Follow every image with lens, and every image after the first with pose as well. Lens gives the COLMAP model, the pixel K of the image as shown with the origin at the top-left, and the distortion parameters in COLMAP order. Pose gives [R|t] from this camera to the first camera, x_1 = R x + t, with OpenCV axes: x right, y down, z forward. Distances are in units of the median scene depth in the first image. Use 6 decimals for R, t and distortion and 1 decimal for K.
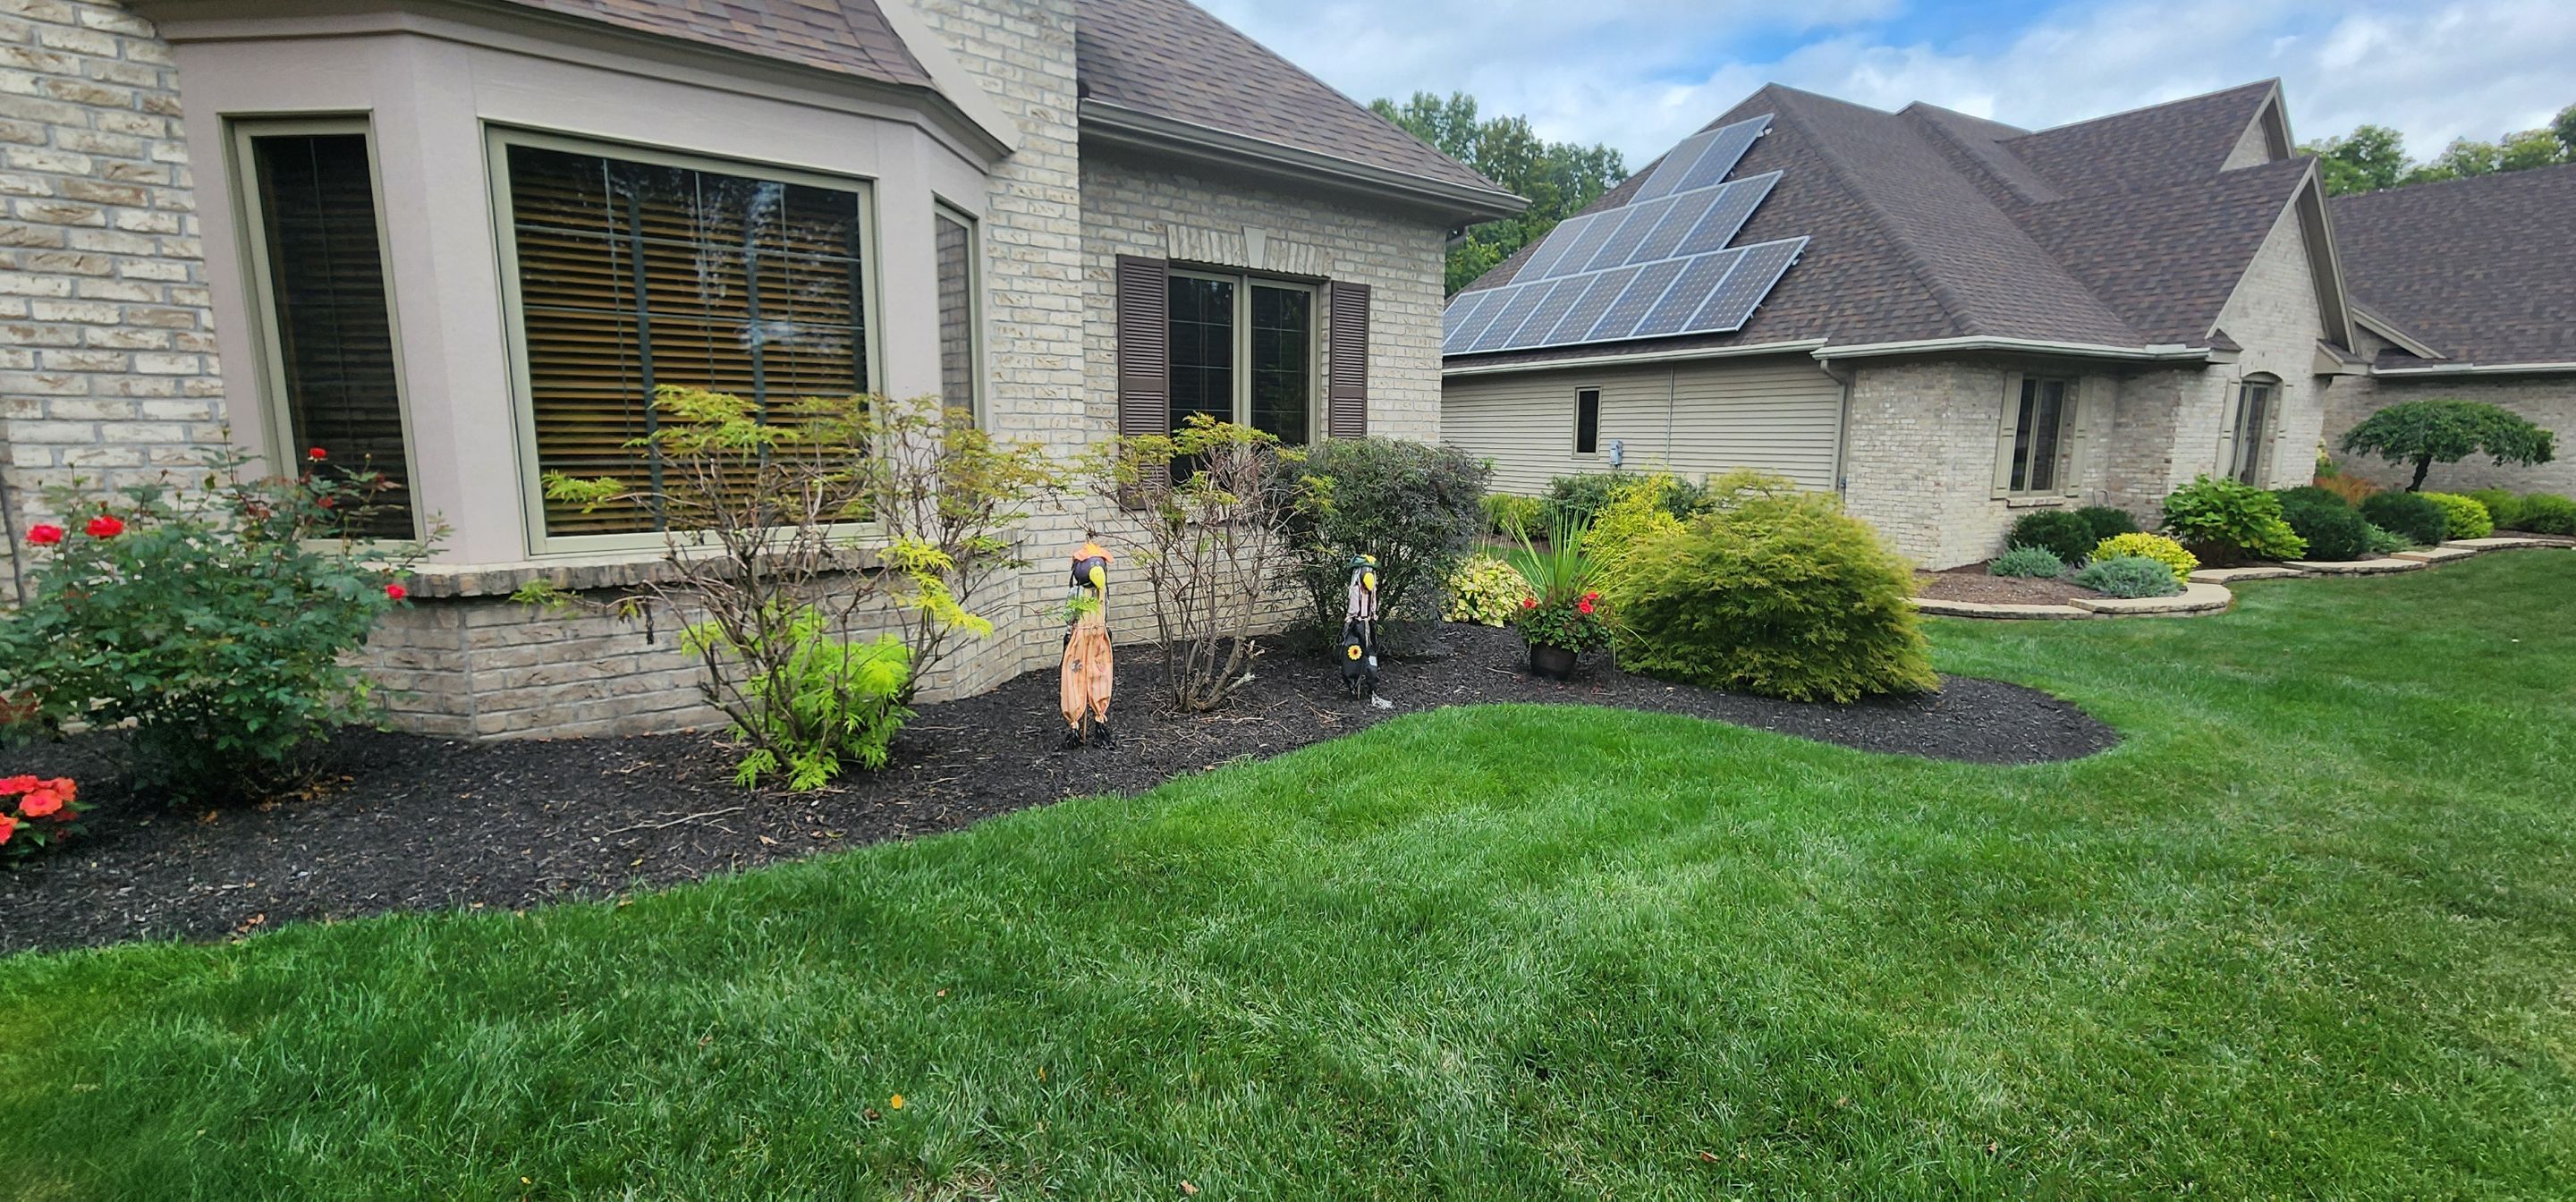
lens RADIAL K [[988.8, 0, 1281.2], [0, 988.8, 590.2], [0, 0, 1]] dist [0.003823, 0.000217]
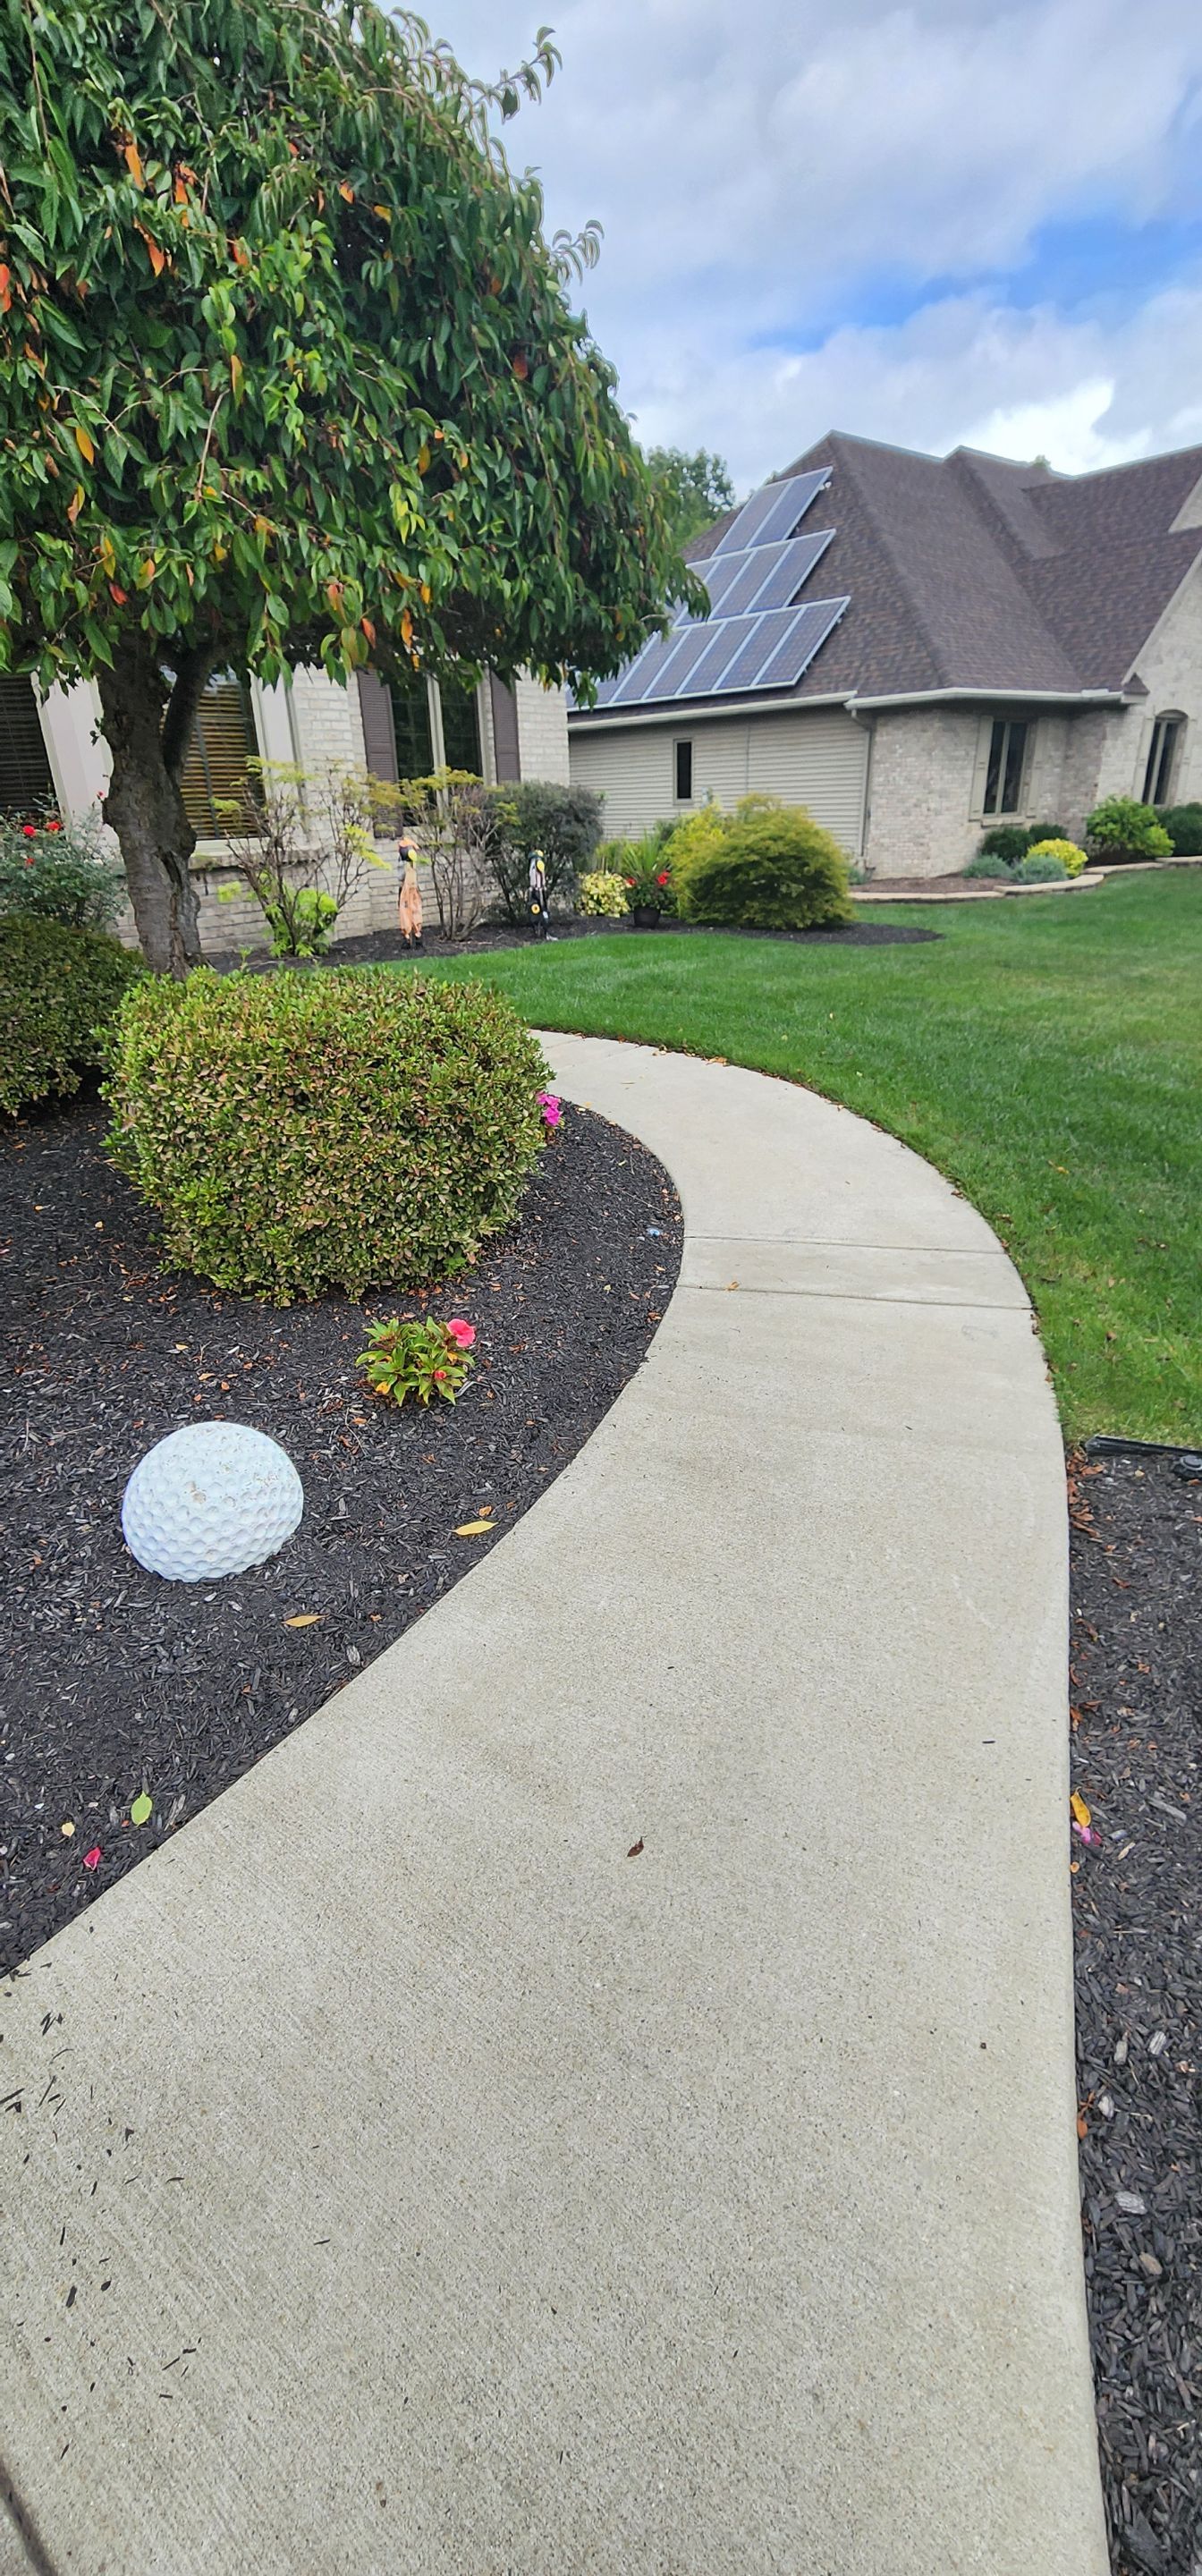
lens RADIAL K [[1072.3, 0, 585.4], [0, 1072.3, 1288.2], [0, 0, 1]] dist [0.002849, 0.000675]
pose [[0.981795, -0.111375, 0.153865, -0.095112], [0.066741, 0.960679, 0.269522, 0.091655], [-0.177833, -0.254346, 0.950623, -0.463595]]
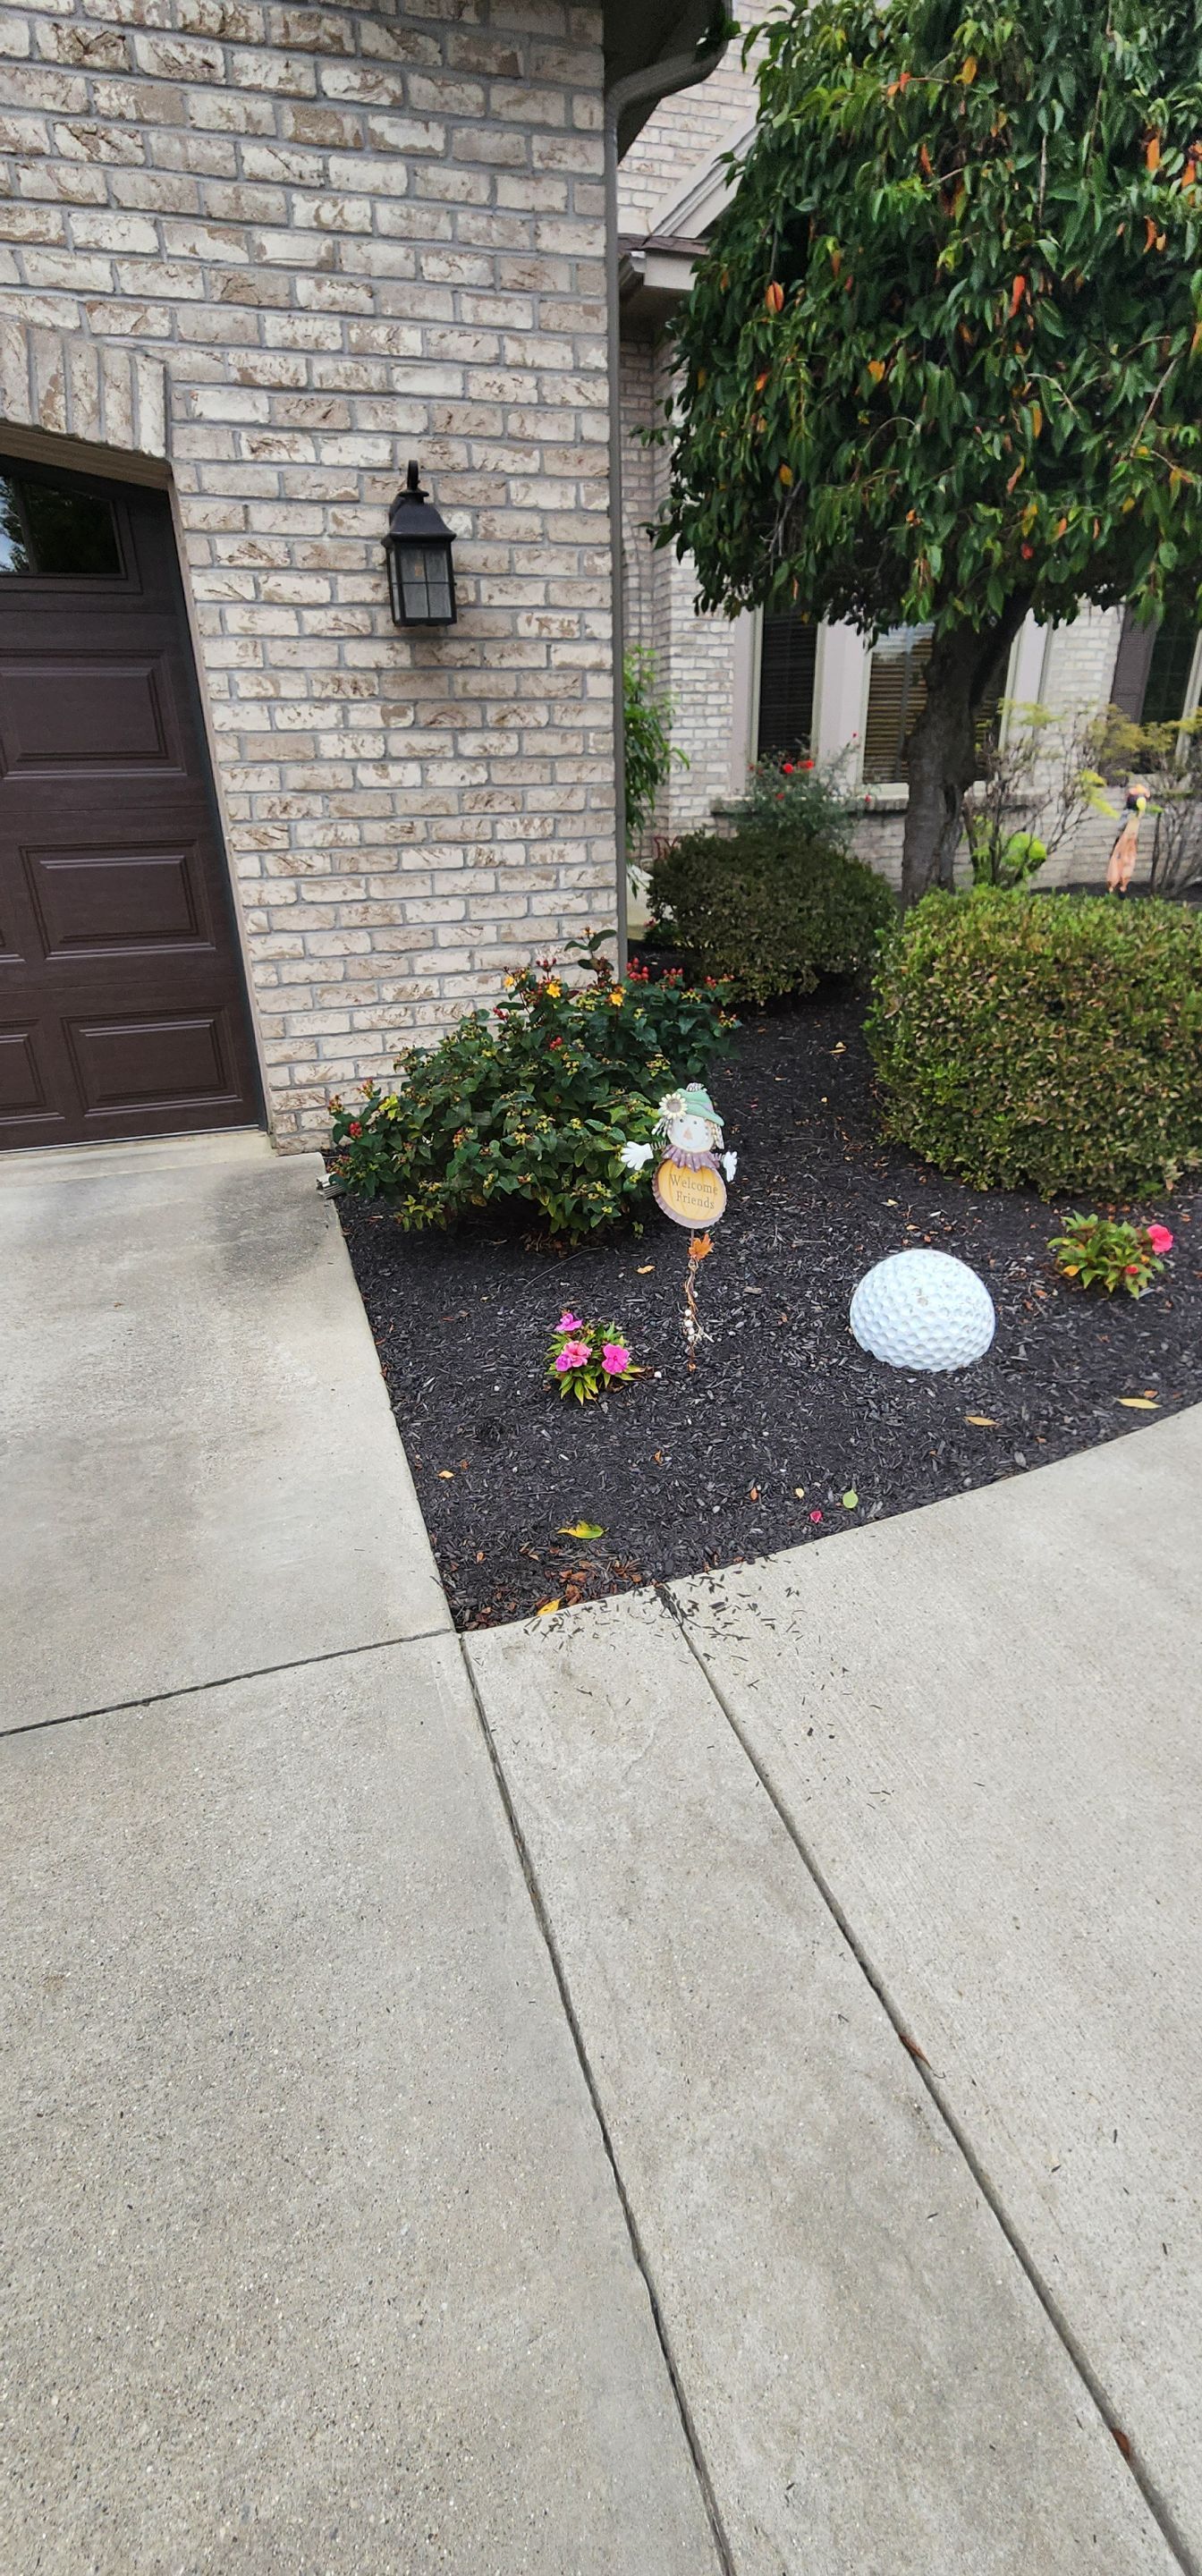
lens RADIAL K [[1072.3, 0, 605.6], [0, 1072.3, 1291.4], [0, 0, 1]] dist [0.002849, 0.000675]
pose [[0.934661, 0.138437, -0.327480, -0.118572], [-0.035202, 0.952588, 0.302221, 0.100294], [0.353792, -0.270946, 0.895220, -0.504278]]
